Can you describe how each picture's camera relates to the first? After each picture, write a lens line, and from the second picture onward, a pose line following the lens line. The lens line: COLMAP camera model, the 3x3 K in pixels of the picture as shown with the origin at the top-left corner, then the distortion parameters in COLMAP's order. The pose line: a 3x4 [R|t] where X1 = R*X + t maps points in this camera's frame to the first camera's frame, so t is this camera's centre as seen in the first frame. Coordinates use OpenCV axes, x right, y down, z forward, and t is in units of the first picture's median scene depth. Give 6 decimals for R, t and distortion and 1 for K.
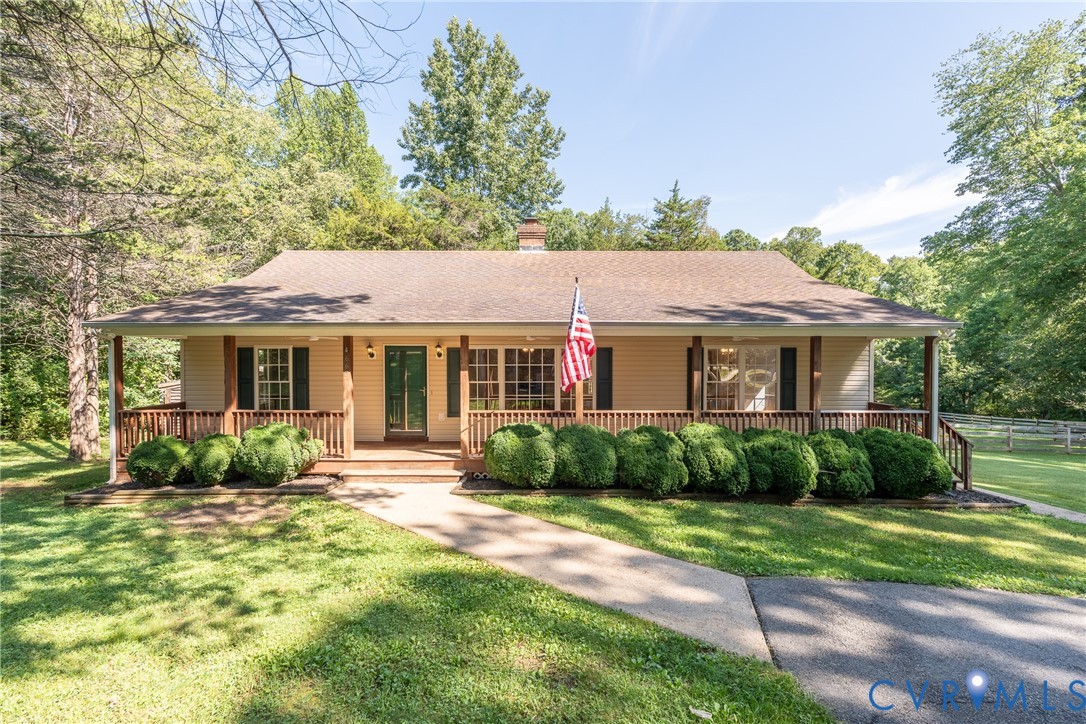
lens RADIAL K [[481.4, 0, 543.9], [0, 481.4, 367.2], [0, 0, 1]] dist [-0.002498, -0.000526]
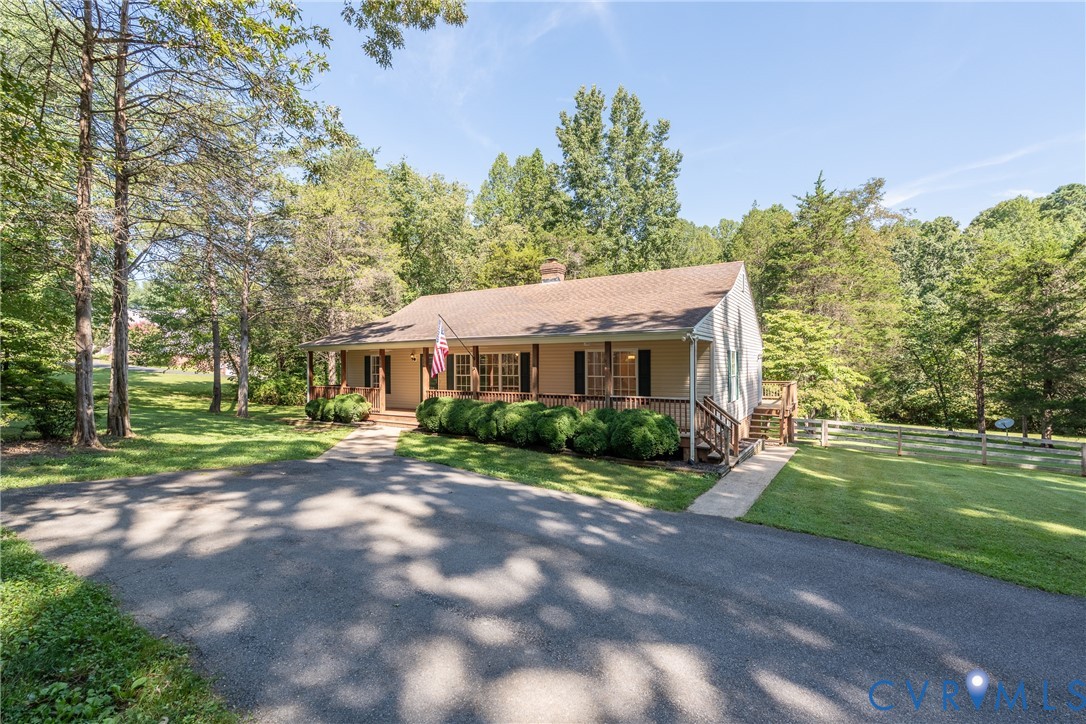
lens RADIAL K [[481.4, 0, 543.9], [0, 481.4, 367.2], [0, 0, 1]] dist [-0.002498, -0.000526]
pose [[0.840807, -0.002452, -0.541329, 1.152077], [-0.004457, 0.999924, -0.011452, 0.025892], [0.541316, 0.012042, 0.840733, -0.249822]]
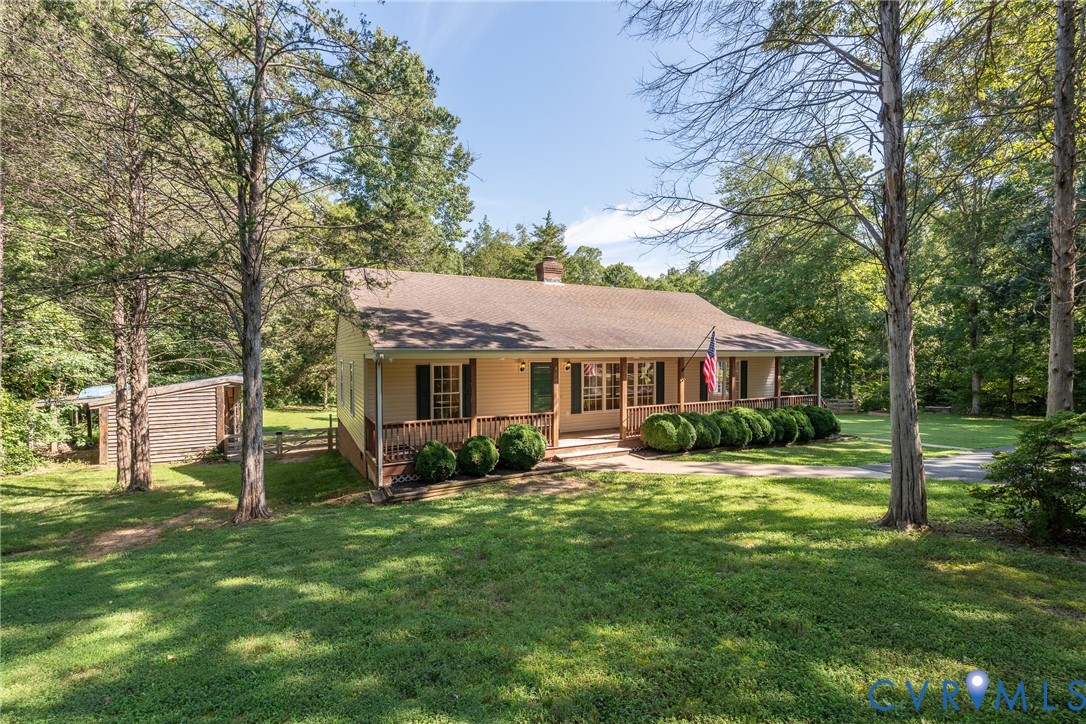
lens RADIAL K [[481.4, 0, 543.9], [0, 481.4, 367.2], [0, 0, 1]] dist [-0.002498, -0.000526]
pose [[0.881262, -0.018510, 0.472266, -1.078470], [0.011539, 0.999778, 0.017653, -0.062853], [-0.472488, -0.010108, 0.881279, -0.204376]]
